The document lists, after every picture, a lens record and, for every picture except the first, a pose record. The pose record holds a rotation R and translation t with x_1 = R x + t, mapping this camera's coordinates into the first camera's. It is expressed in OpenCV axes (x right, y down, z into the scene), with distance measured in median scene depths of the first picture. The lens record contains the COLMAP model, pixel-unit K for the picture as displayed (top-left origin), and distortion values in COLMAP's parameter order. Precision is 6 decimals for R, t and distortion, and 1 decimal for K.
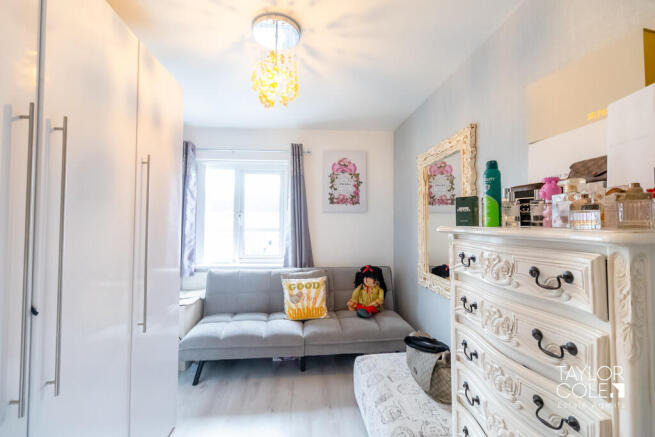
lens RADIAL K [[284.7, 0, 327.1], [0, 284.7, 218.6], [0, 0, 1]] dist [-0.008157, -0.000923]
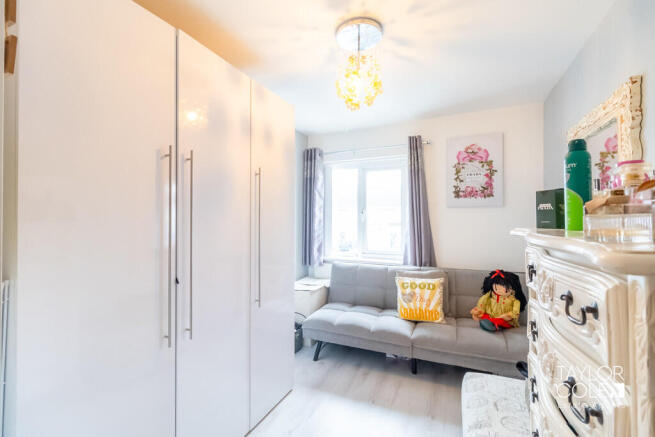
lens RADIAL K [[284.7, 0, 317.0], [0, 284.7, 219.3], [0, 0, 1]] dist [-0.008157, -0.000923]
pose [[0.866727, -0.002967, -0.498775, 0.128756], [0.012956, 0.999779, 0.016567, -0.007488], [0.498615, -0.020821, 0.866573, 0.015389]]
